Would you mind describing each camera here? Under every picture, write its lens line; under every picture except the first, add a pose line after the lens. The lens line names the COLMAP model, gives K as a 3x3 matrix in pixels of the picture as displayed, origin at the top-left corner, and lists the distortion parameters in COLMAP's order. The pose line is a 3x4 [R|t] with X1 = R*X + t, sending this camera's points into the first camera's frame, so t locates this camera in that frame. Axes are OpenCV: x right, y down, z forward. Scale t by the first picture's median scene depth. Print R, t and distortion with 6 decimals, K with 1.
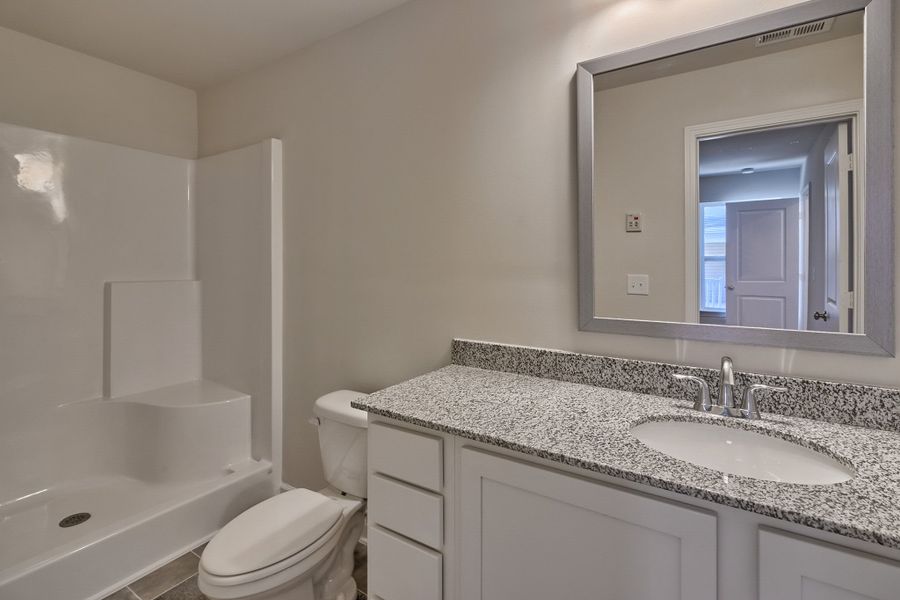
lens RADIAL K [[420.3, 0, 450.5], [0, 420.3, 265.3], [0, 0, 1]] dist [-0.000458, -0.000121]
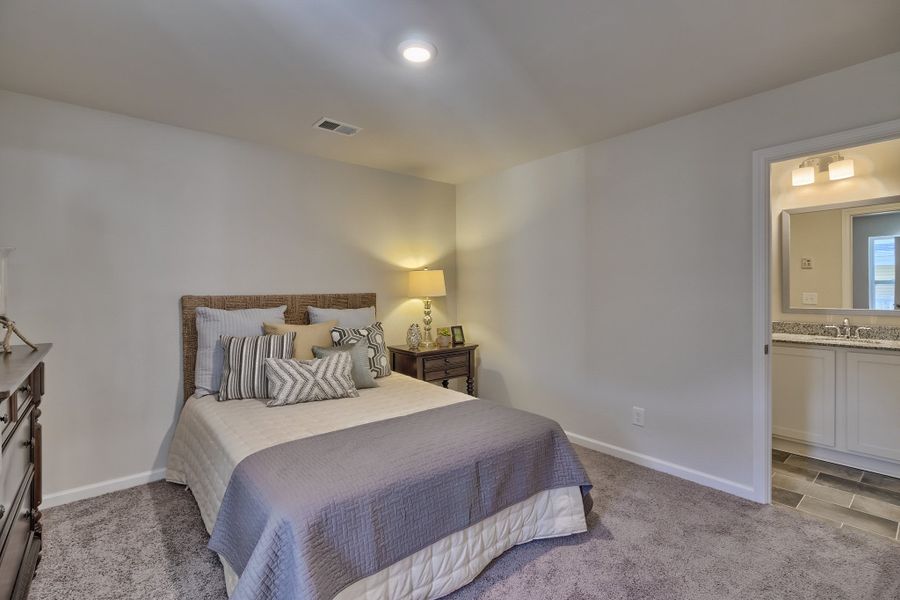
lens RADIAL K [[415.5, 0, 451.4], [0, 415.5, 289.6], [0, 0, 1]] dist [-0.002668, -0.000042]
pose [[0.958344, 0.000418, -0.285616, -0.911769], [0.000641, 0.999993, 0.003611, 0.003468], [0.285616, -0.003644, 0.958337, -2.009570]]
